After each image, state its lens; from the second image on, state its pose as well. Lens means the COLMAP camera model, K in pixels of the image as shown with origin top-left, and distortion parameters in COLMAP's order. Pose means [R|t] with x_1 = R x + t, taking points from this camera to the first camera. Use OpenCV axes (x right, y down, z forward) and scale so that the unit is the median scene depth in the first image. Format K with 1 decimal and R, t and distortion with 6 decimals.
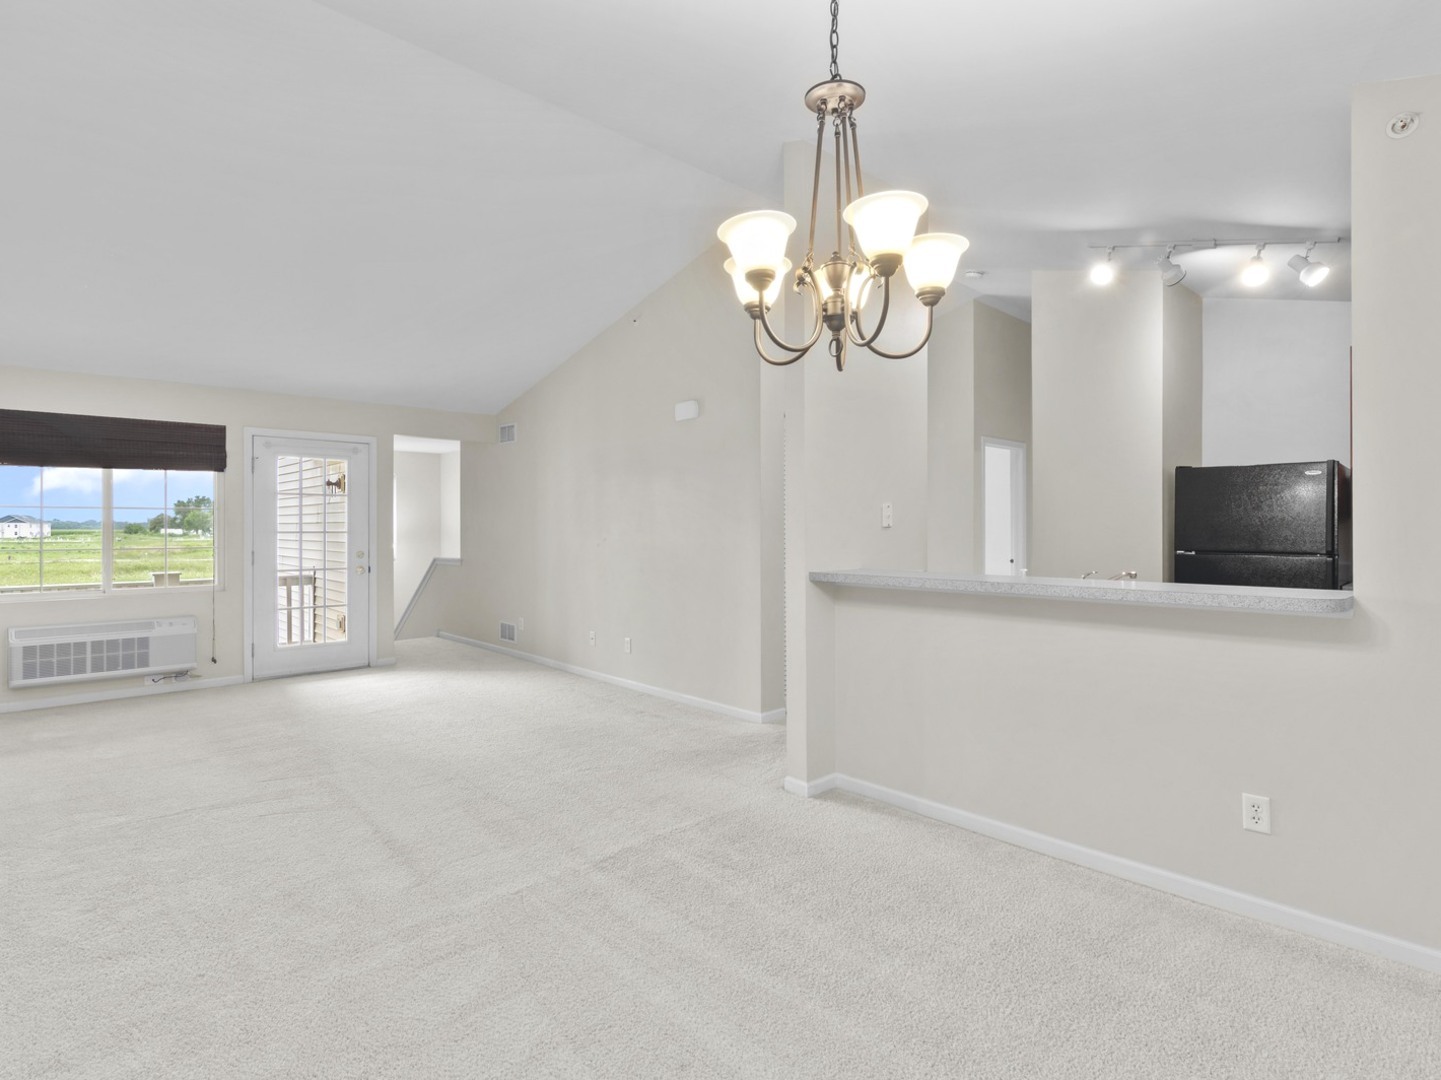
lens RADIAL K [[751.2, 0, 719.4], [0, 751.2, 523.6], [0, 0, 1]] dist [0.000957, -0.000553]
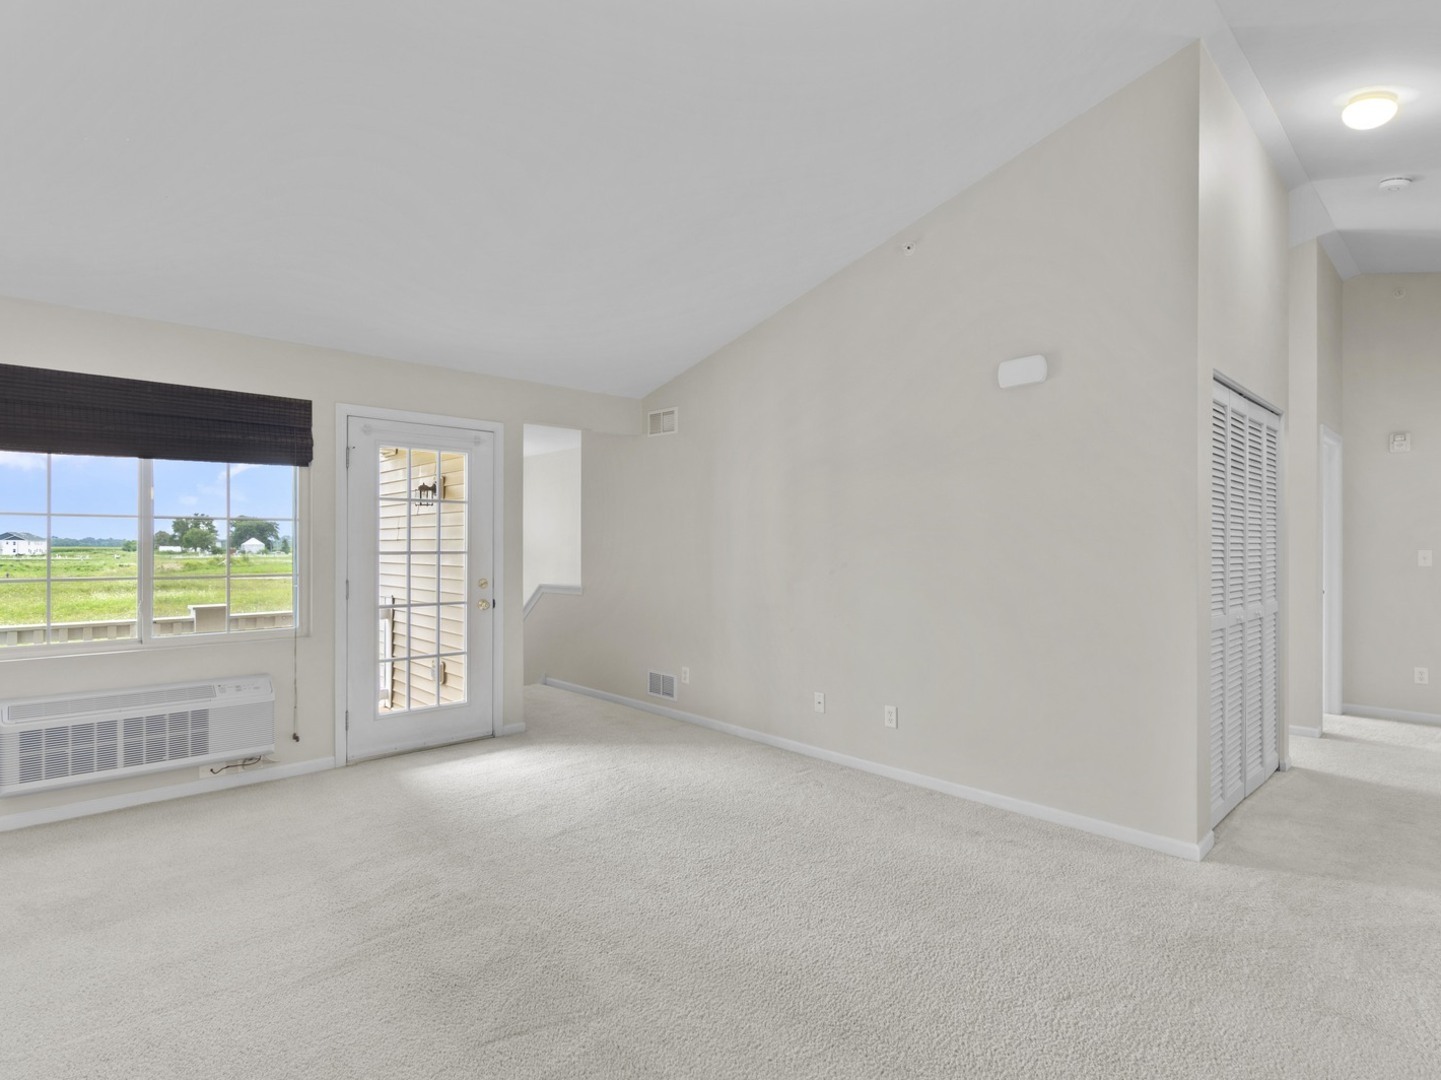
lens RADIAL K [[743.9, 0, 713.7], [0, 743.9, 541.6], [0, 0, 1]] dist [-0.000801, -0.001129]
pose [[0.999994, 0.002265, 0.002660, -0.282026], [-0.002263, 0.999997, -0.000833, 0.000739], [-0.002662, 0.000827, 0.999996, 0.305172]]
